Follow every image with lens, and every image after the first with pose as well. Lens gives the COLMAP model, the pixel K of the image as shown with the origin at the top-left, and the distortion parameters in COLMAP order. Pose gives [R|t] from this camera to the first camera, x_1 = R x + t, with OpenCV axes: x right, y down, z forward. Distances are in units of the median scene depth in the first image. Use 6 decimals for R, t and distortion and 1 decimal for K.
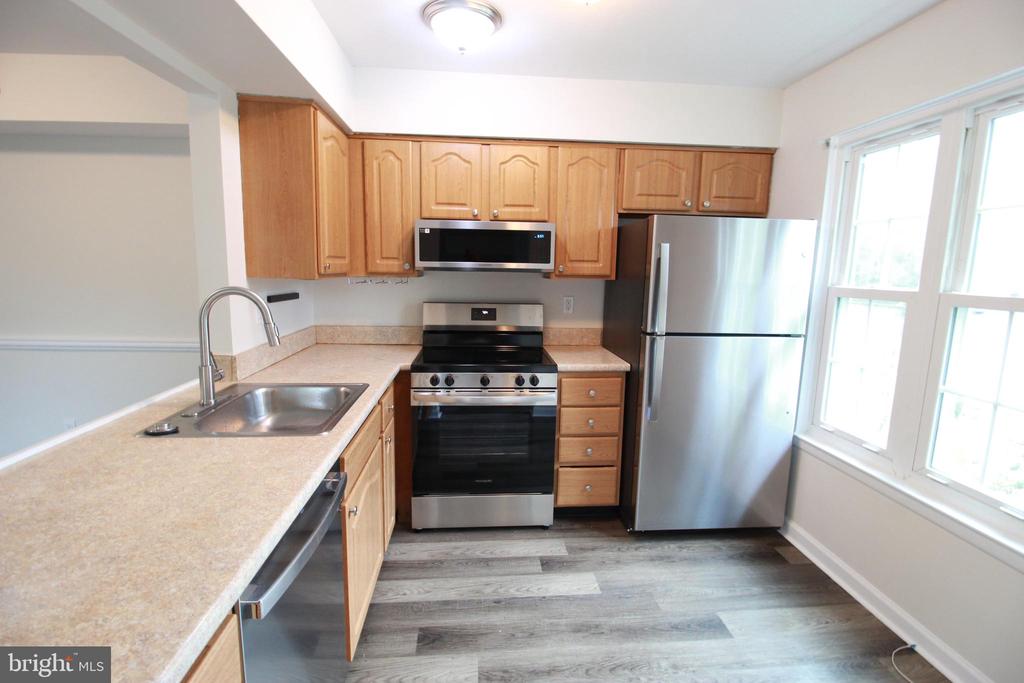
lens RADIAL K [[469.9, 0, 512.0], [0, 469.9, 341.5], [0, 0, 1]] dist [0.000196, -0.013077]
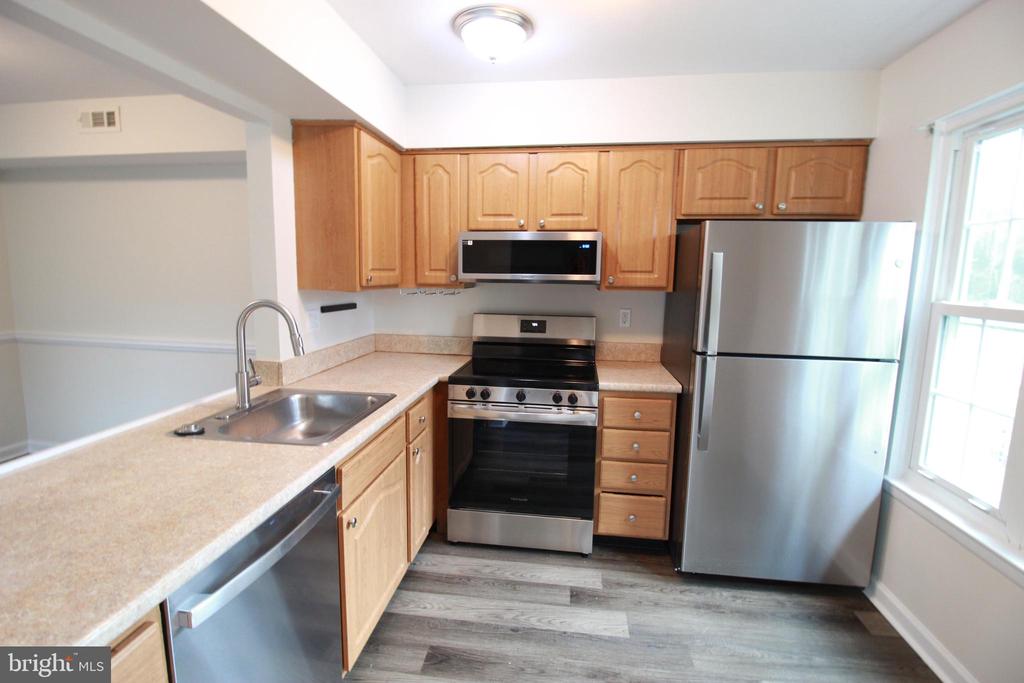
lens RADIAL K [[469.9, 0, 512.0], [0, 469.9, 341.5], [0, 0, 1]] dist [0.000196, -0.013077]
pose [[0.977642, 0.025878, -0.208679, 0.121606], [-0.029198, 0.999491, -0.012846, -0.015659], [0.208241, 0.018652, 0.977900, 0.046368]]
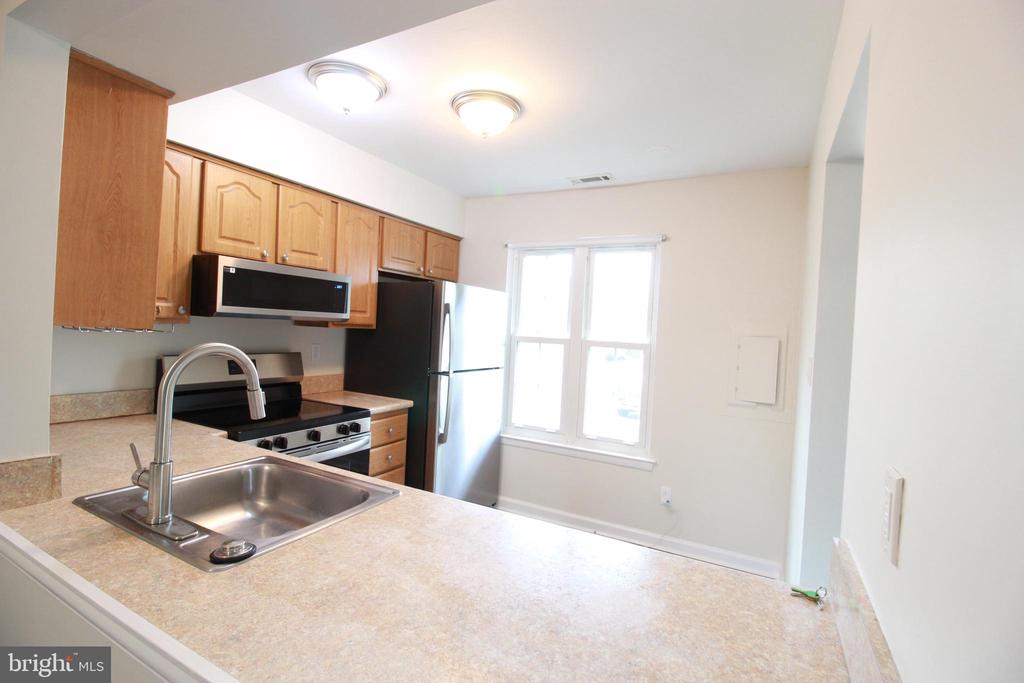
lens RADIAL K [[477.6, 0, 512.0], [0, 477.6, 341.5], [0, 0, 1]] dist [0.000408, -0.013462]
pose [[0.534773, -0.014662, 0.844869, -0.642394], [0.086034, 0.995598, -0.037179, -0.035194], [-0.840605, 0.092570, 0.533680, 0.141502]]
